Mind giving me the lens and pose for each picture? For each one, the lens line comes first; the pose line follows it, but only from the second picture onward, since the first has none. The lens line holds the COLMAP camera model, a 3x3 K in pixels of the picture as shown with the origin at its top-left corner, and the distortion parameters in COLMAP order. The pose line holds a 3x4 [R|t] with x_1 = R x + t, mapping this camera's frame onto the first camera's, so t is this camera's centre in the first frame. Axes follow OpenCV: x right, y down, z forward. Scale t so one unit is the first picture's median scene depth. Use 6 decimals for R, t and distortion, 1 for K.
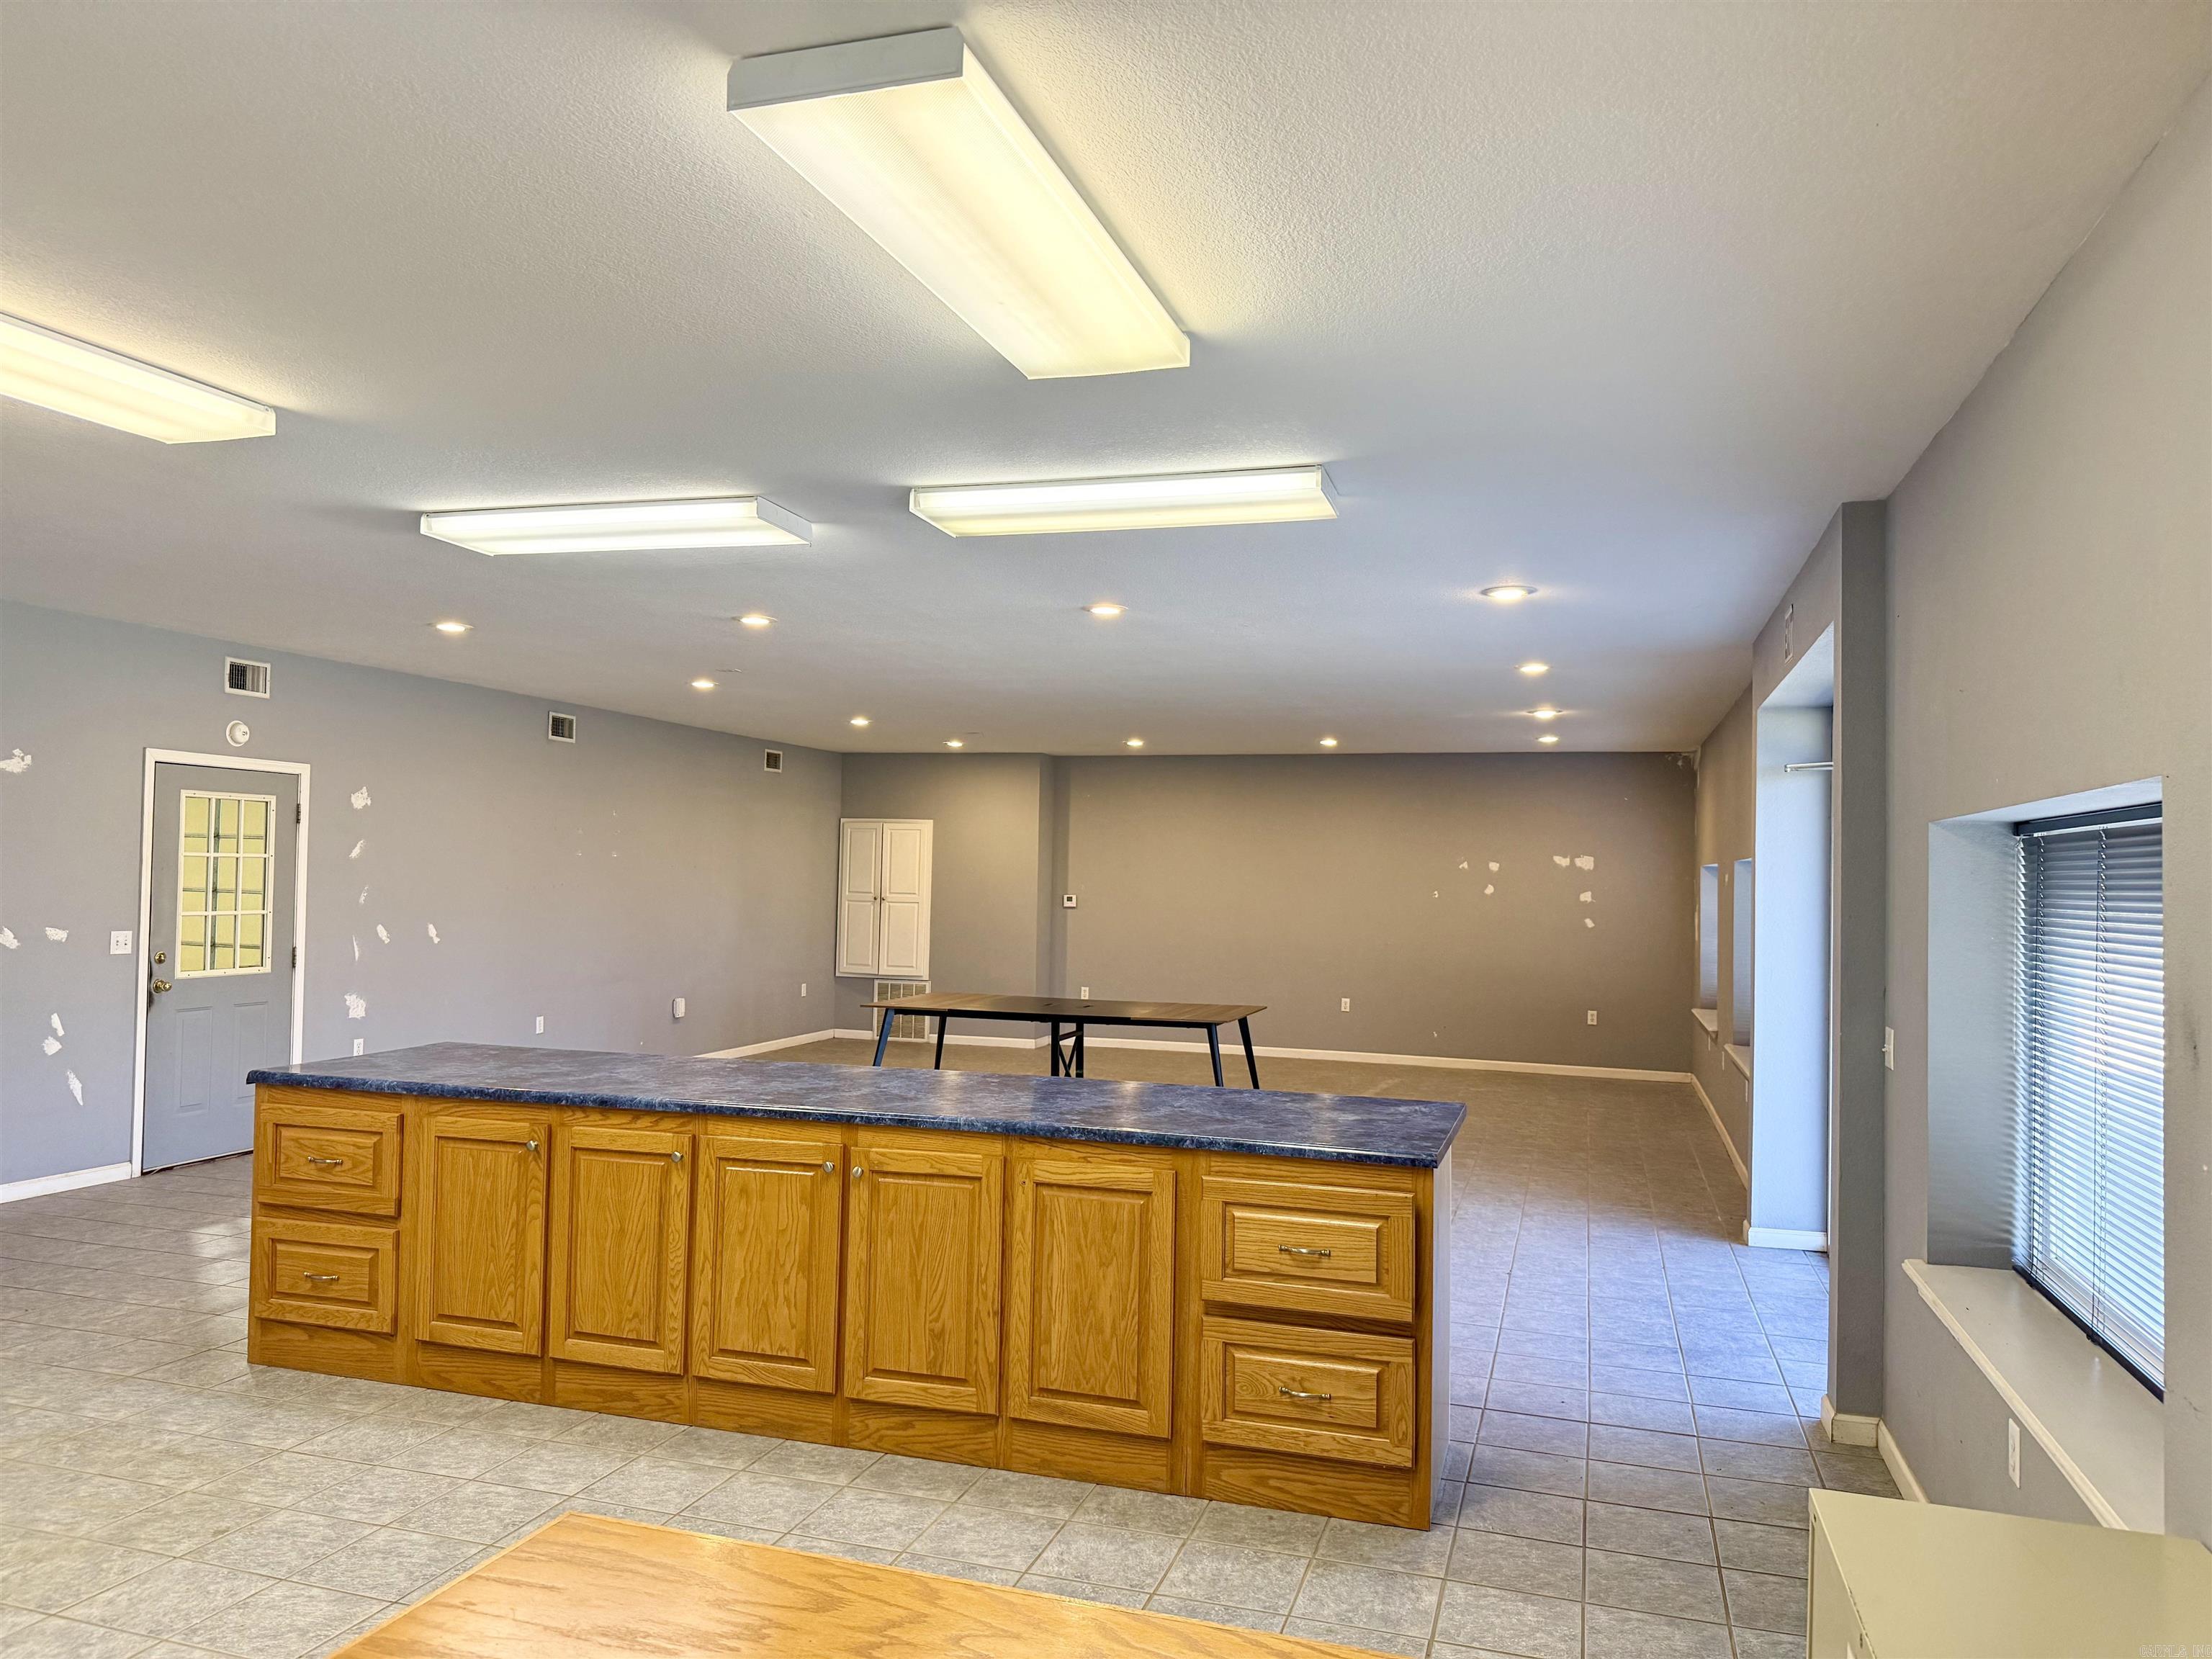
lens RADIAL K [[1515.6, 0, 1246.5], [0, 1515.6, 786.4], [0, 0, 1]] dist [0.037218, -0.057532]
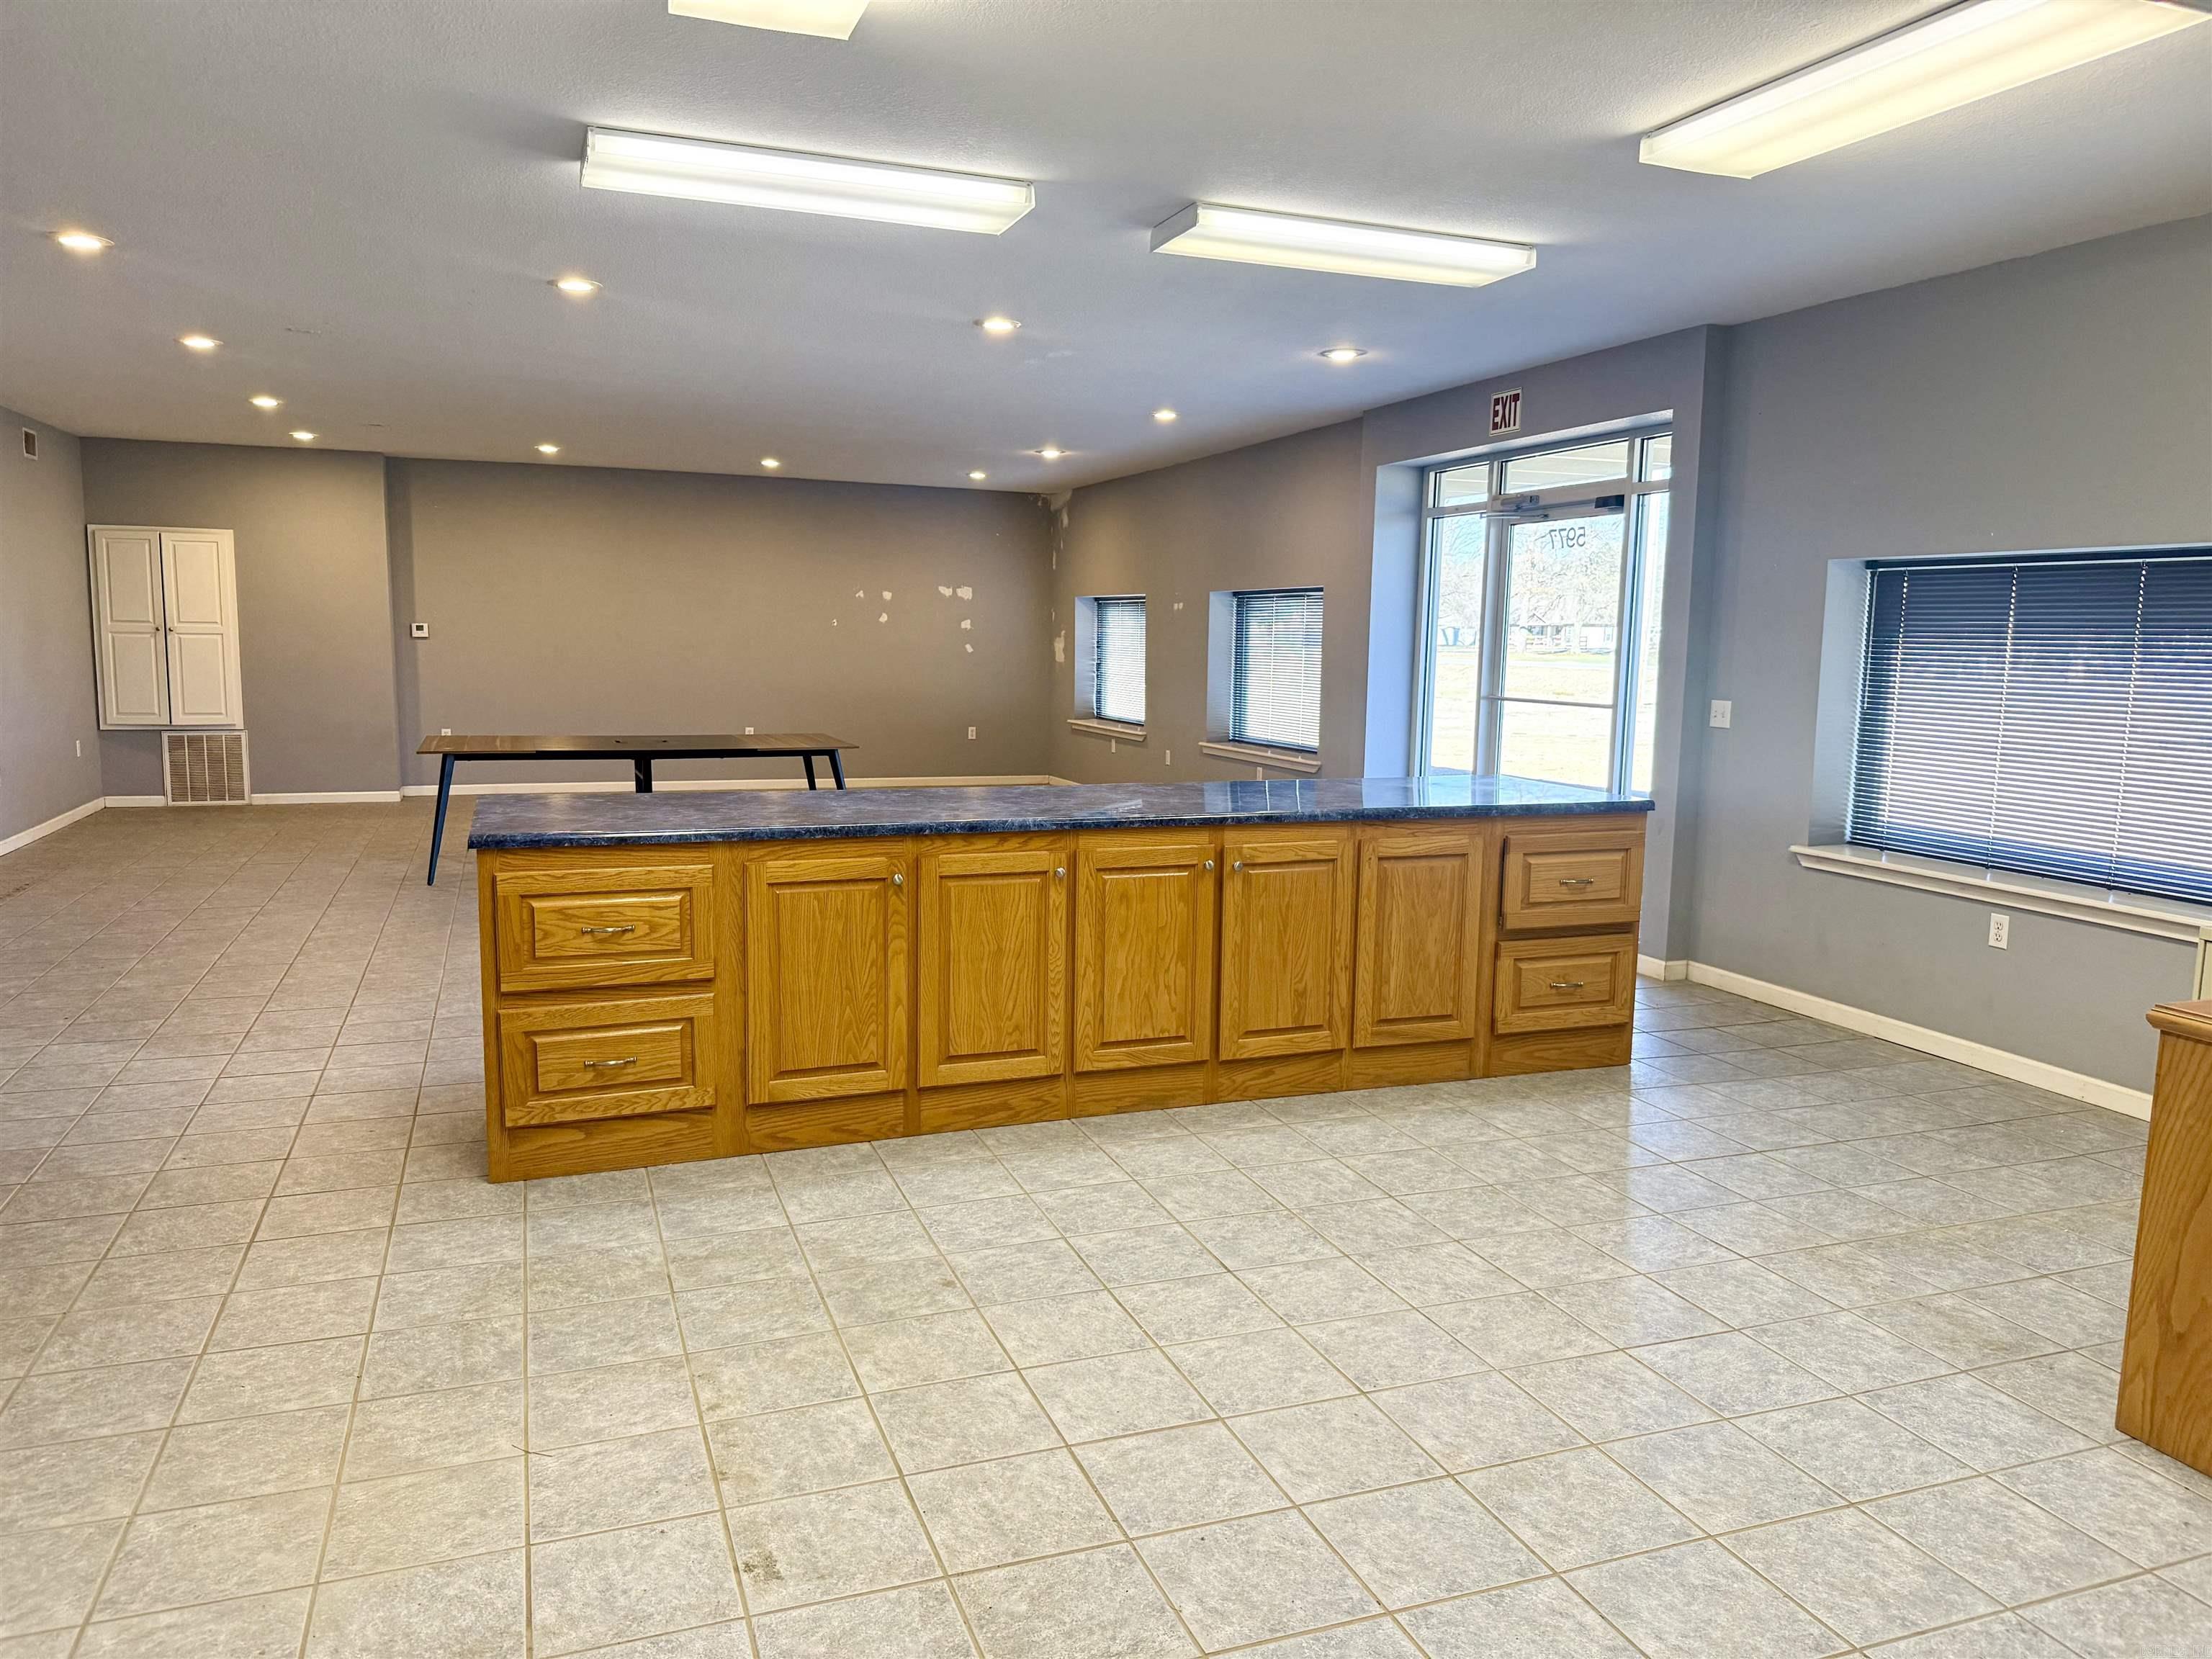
lens RADIAL K [[1515.6, 0, 1129.7], [0, 1515.6, 786.9], [0, 0, 1]] dist [0.037218, -0.057532]
pose [[0.791294, -0.067987, 0.607644, -0.950649], [-0.039266, 0.986097, 0.161464, 0.021115], [-0.610174, -0.151625, 0.777623, 0.191735]]
